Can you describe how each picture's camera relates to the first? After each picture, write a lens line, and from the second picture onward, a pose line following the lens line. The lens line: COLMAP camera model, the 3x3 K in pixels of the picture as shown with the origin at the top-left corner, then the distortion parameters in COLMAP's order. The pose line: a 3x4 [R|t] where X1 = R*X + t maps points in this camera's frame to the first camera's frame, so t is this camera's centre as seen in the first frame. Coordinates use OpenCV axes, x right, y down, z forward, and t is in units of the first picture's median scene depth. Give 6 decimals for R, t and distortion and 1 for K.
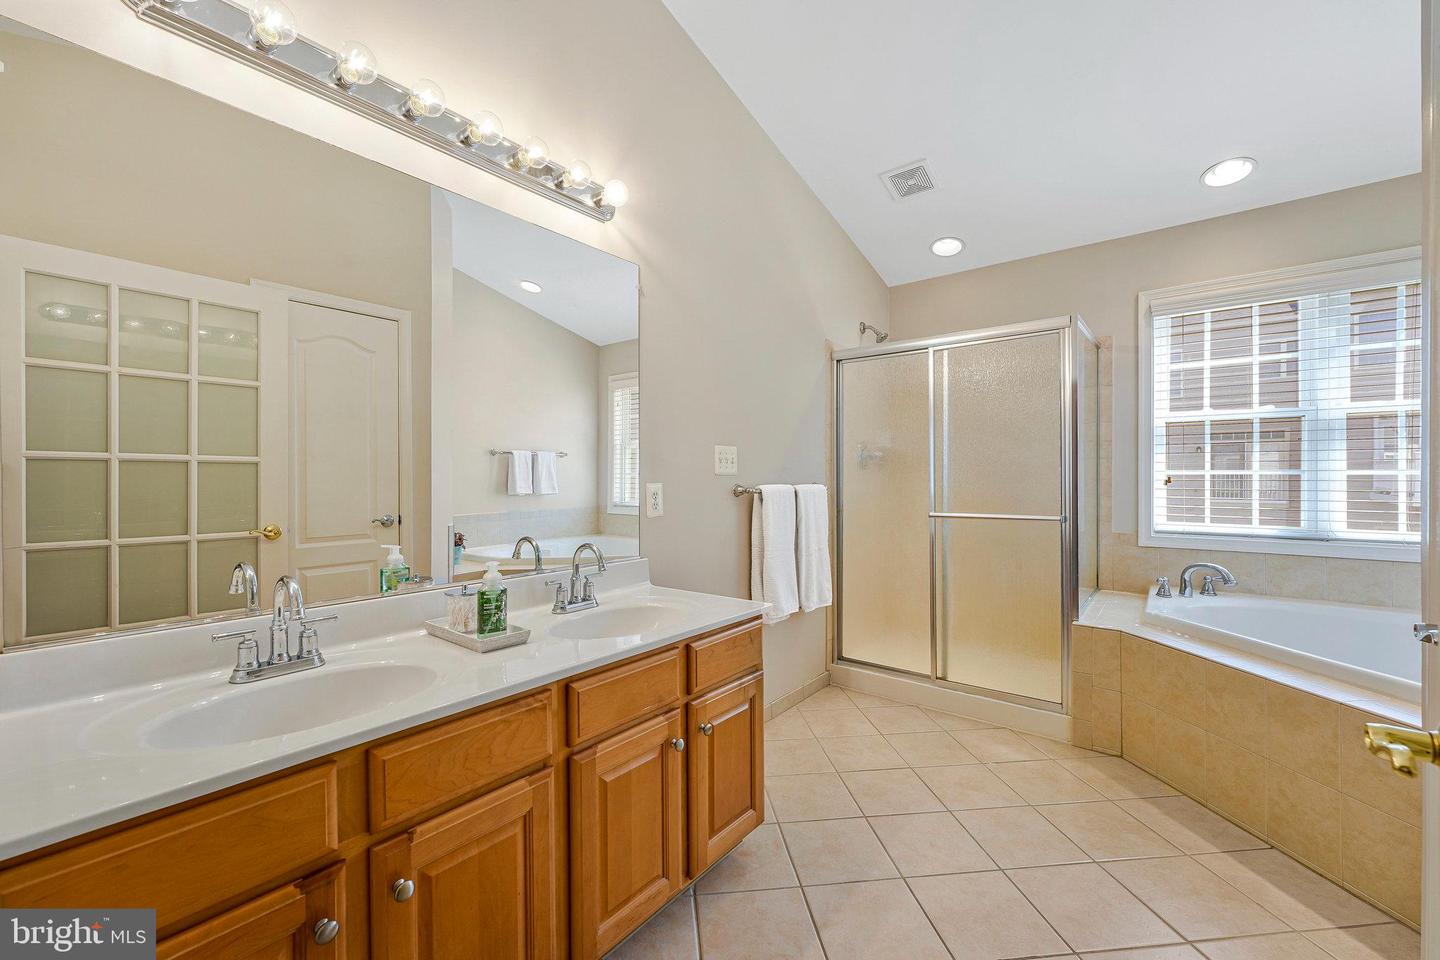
lens RADIAL K [[576.0, 0, 714.2], [0, 576.0, 483.3], [0, 0, 1]] dist [0.002120, -0.000136]
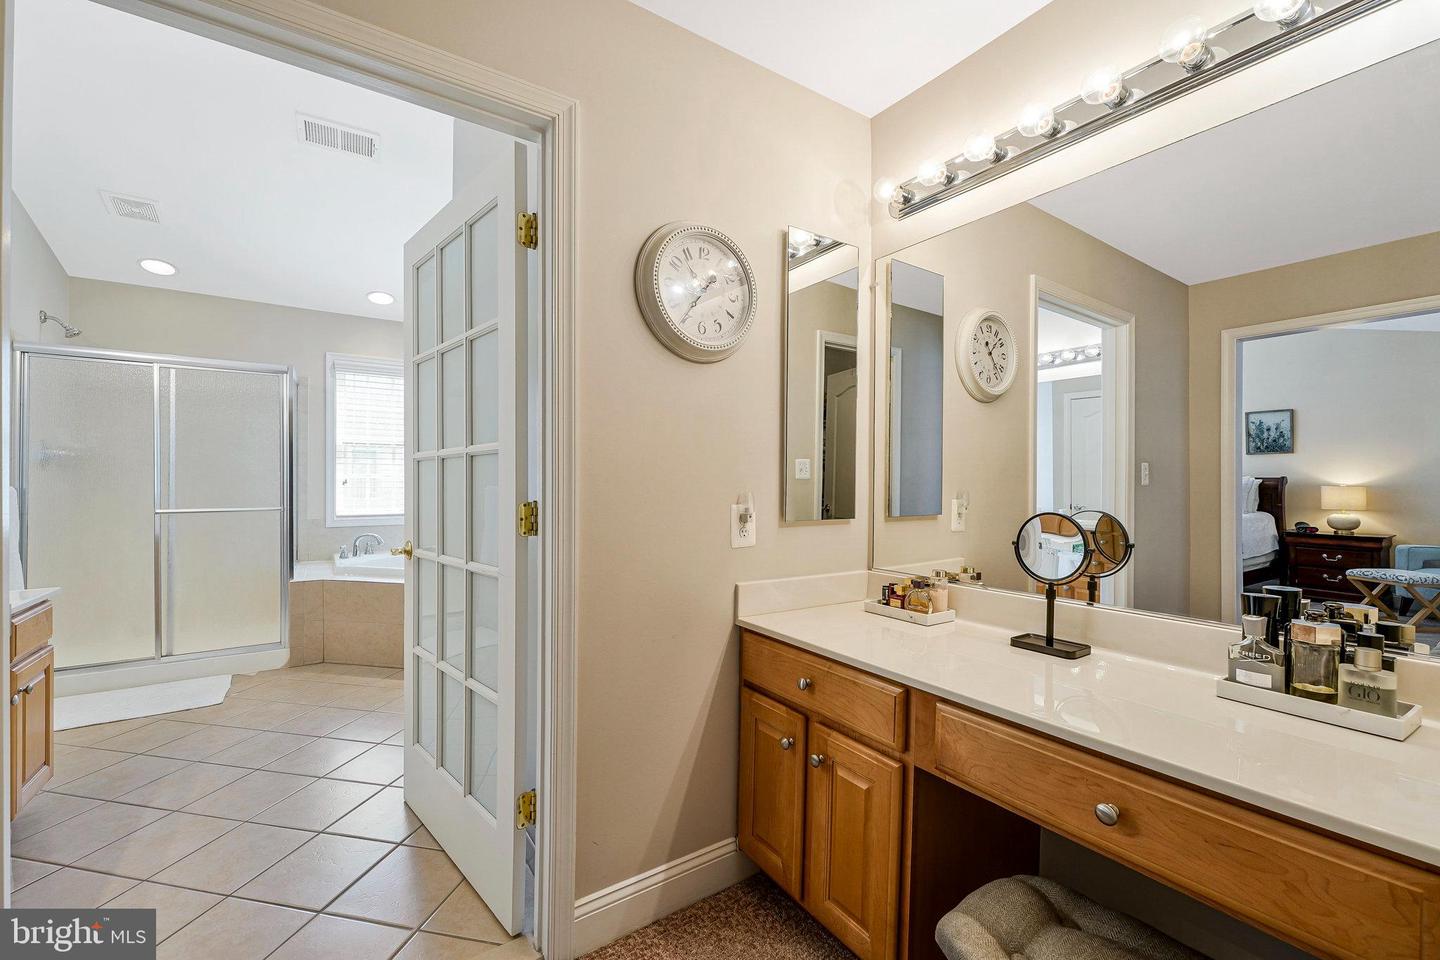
lens RADIAL K [[576.0, 0, 714.2], [0, 576.0, 483.3], [0, 0, 1]] dist [0.002120, -0.000136]
pose [[0.289202, -0.000608, 0.957268, -0.396926], [0.001713, 0.999999, 0.000117, -0.000084], [-0.957266, 0.001606, 0.289203, -0.377433]]
